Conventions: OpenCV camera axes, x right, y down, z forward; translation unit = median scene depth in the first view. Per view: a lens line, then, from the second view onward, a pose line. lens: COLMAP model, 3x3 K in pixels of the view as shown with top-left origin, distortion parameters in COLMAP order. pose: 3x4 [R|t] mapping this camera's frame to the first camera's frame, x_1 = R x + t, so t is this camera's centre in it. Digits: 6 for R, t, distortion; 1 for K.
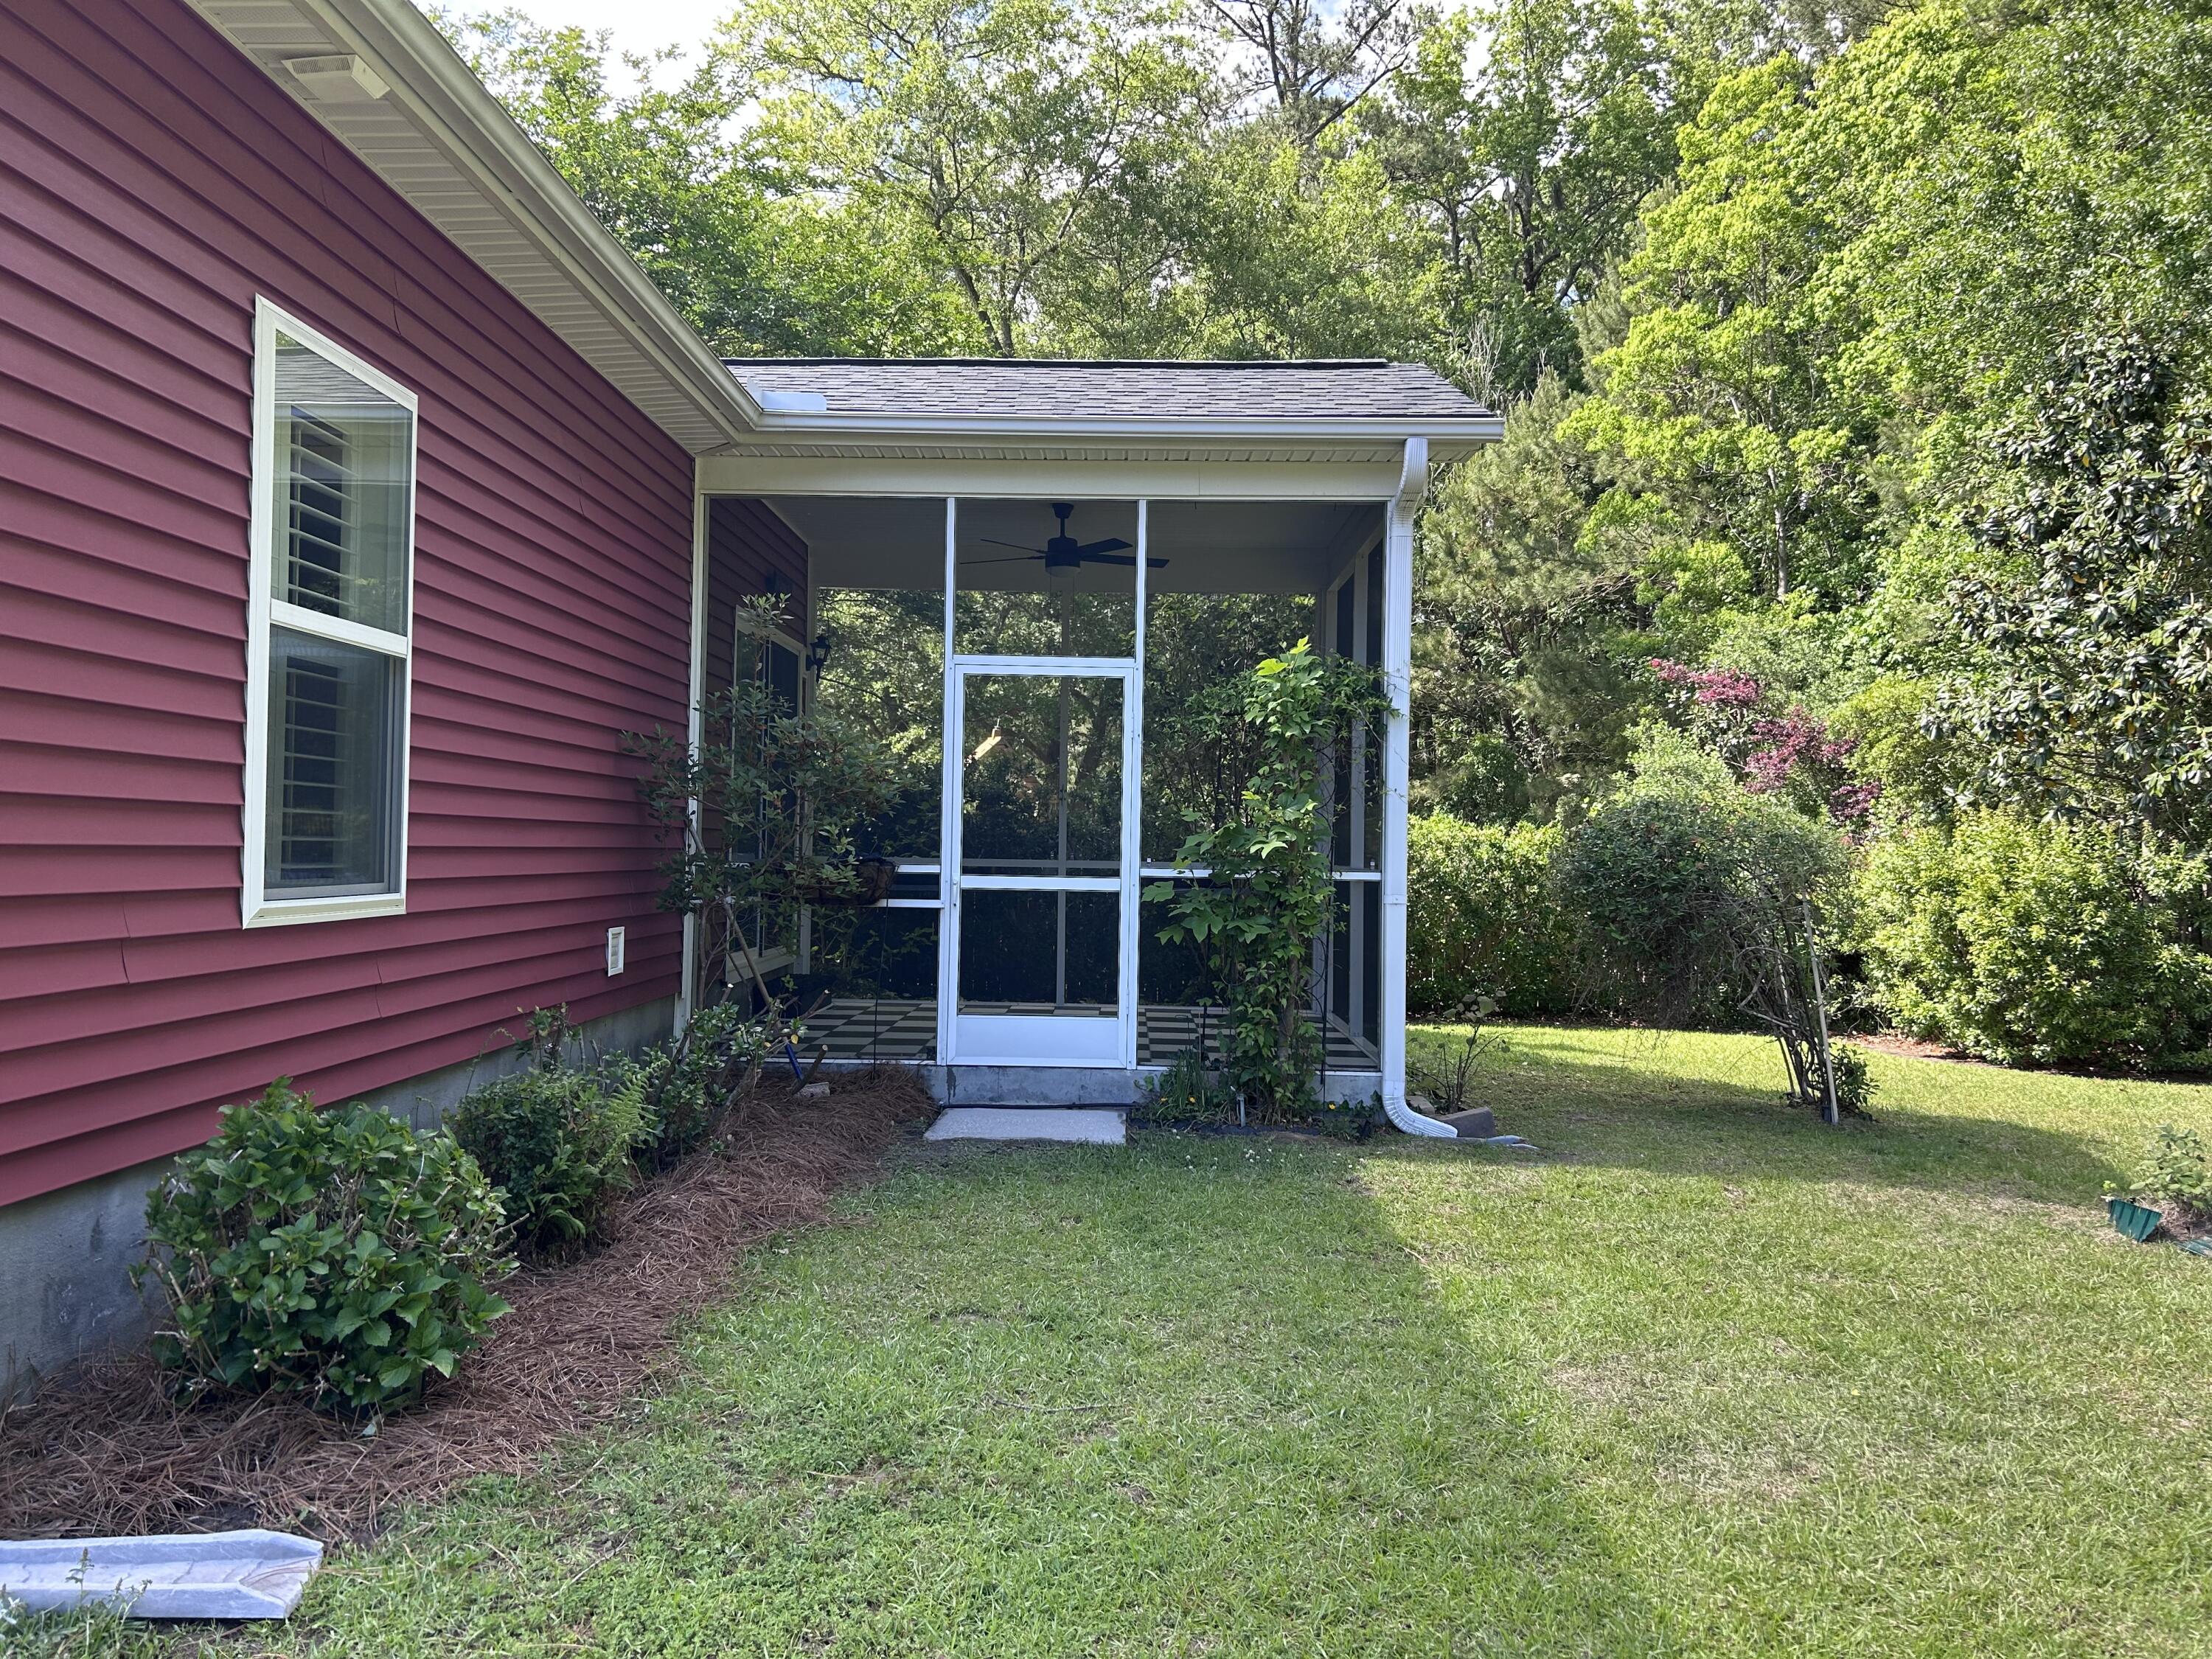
lens RADIAL K [[1673.6, 0, 1099.8], [0, 1673.6, 827.5], [0, 0, 1]] dist [0.020715, -0.003385]
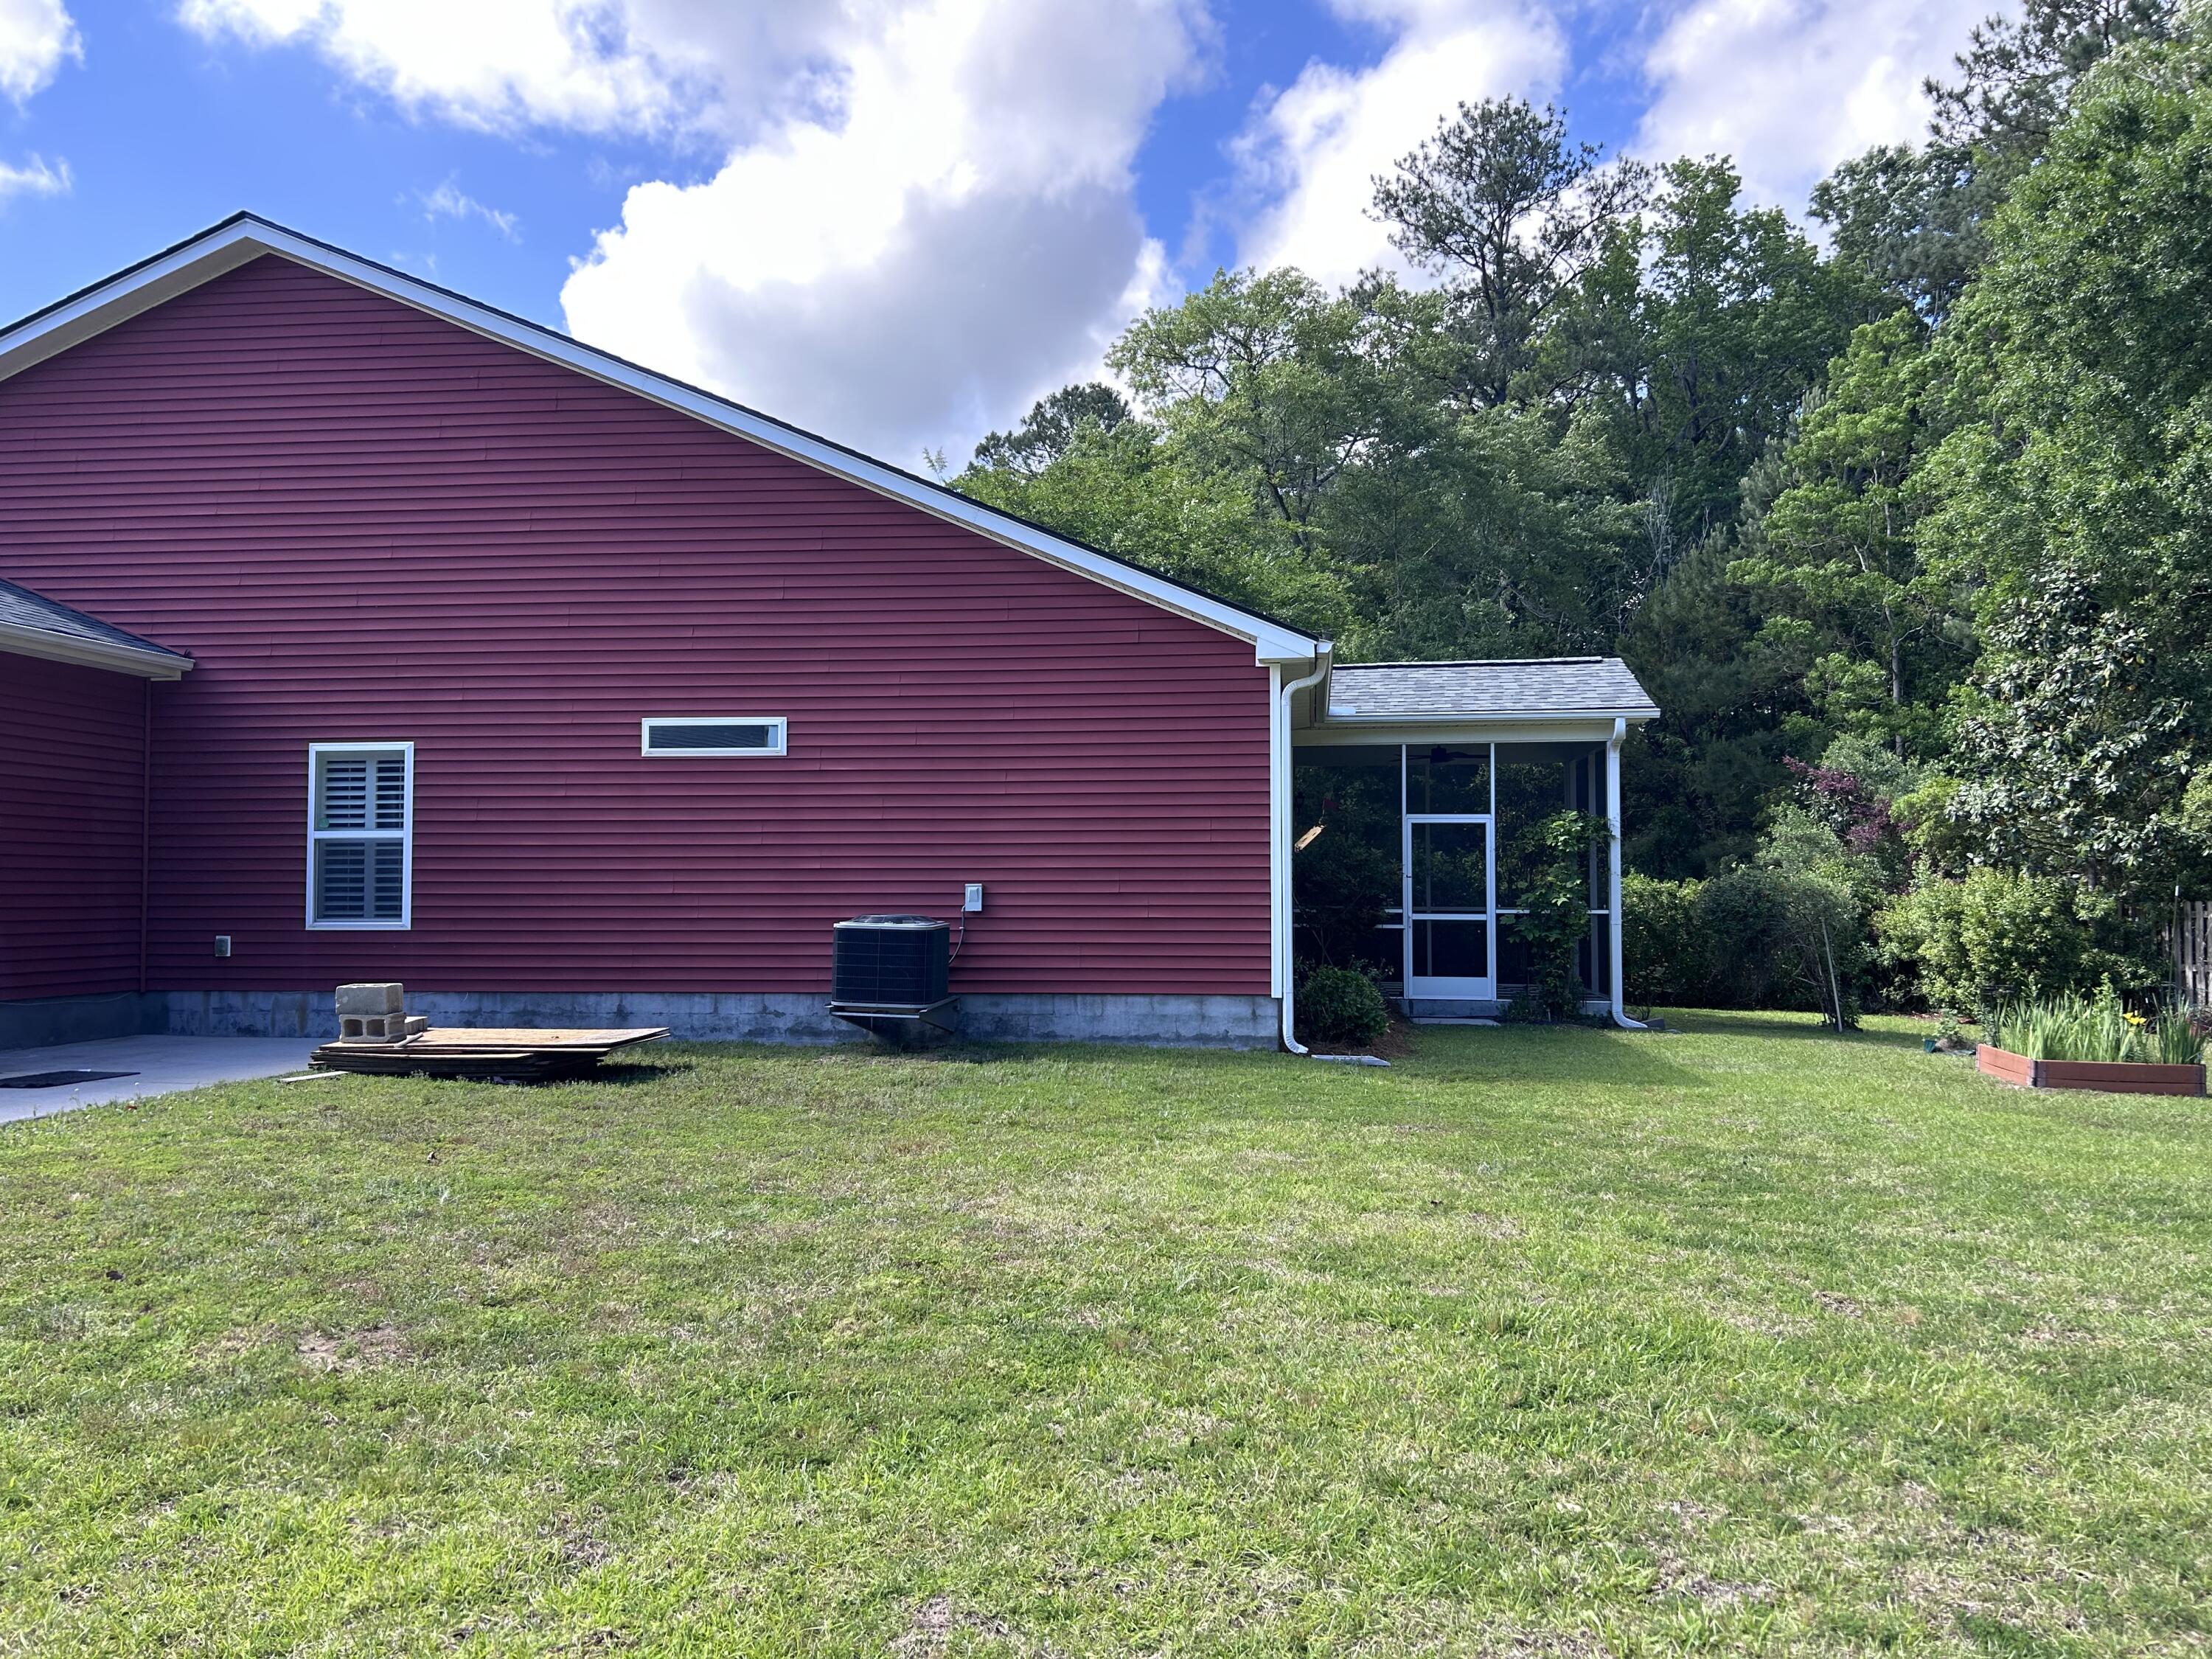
lens RADIAL K [[1673.6, 0, 1115.2], [0, 1673.6, 832.6], [0, 0, 1]] dist [0.020715, -0.003385]
pose [[0.994979, -0.018667, -0.098324, -0.146007], [0.016090, 0.999507, -0.026943, -0.014735], [0.098779, 0.025226, 0.994790, -0.710040]]
